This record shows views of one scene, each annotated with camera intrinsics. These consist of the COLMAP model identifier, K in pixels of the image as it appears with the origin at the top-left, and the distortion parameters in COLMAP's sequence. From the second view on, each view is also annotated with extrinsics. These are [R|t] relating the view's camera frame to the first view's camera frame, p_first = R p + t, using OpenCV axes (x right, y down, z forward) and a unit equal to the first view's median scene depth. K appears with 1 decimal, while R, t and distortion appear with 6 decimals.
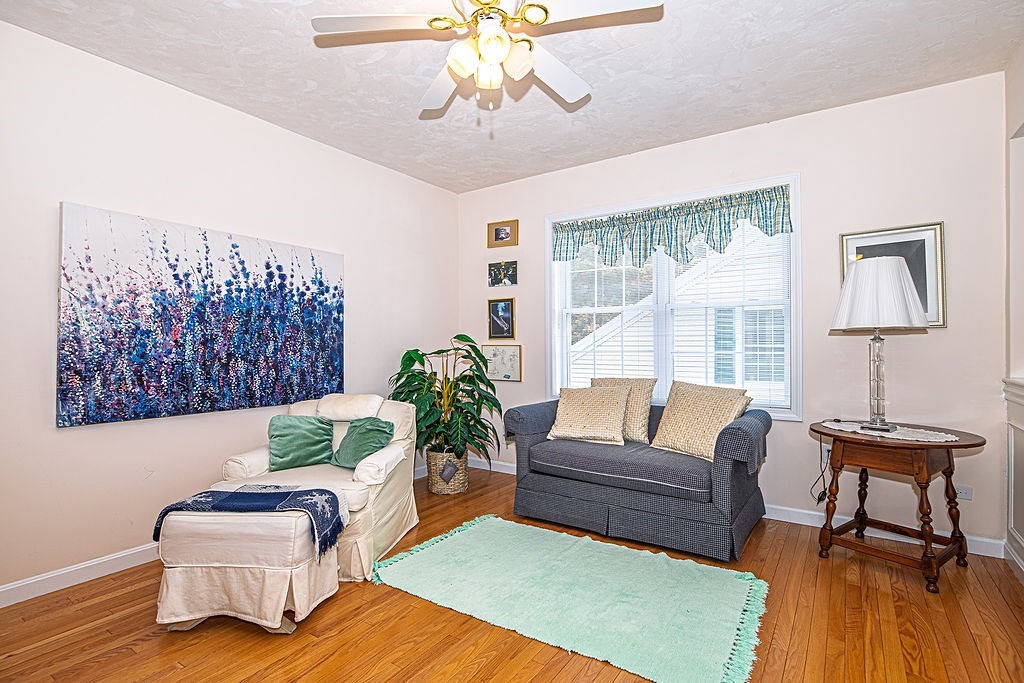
lens RADIAL K [[494.1, 0, 515.5], [0, 494.1, 344.2], [0, 0, 1]] dist [0.002187, -0.004498]
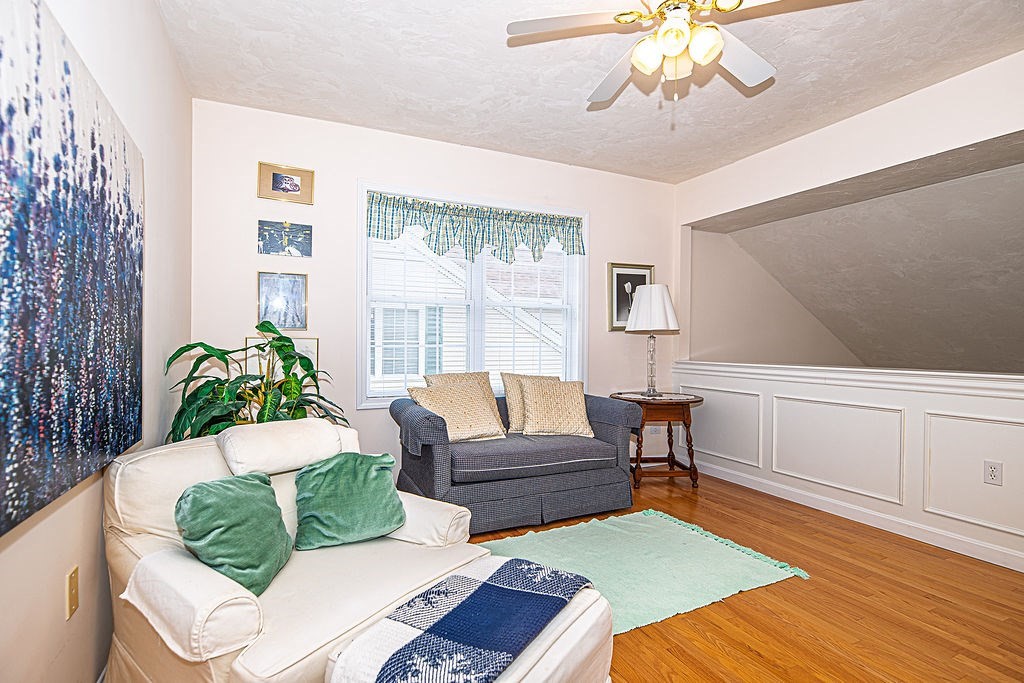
lens RADIAL K [[494.1, 0, 515.5], [0, 494.1, 344.2], [0, 0, 1]] dist [0.002187, -0.004498]
pose [[0.516135, 0.001460, 0.856506, -0.691055], [-0.010304, 0.999937, 0.004505, 0.007525], [-0.856445, -0.011150, 0.516117, 0.492358]]
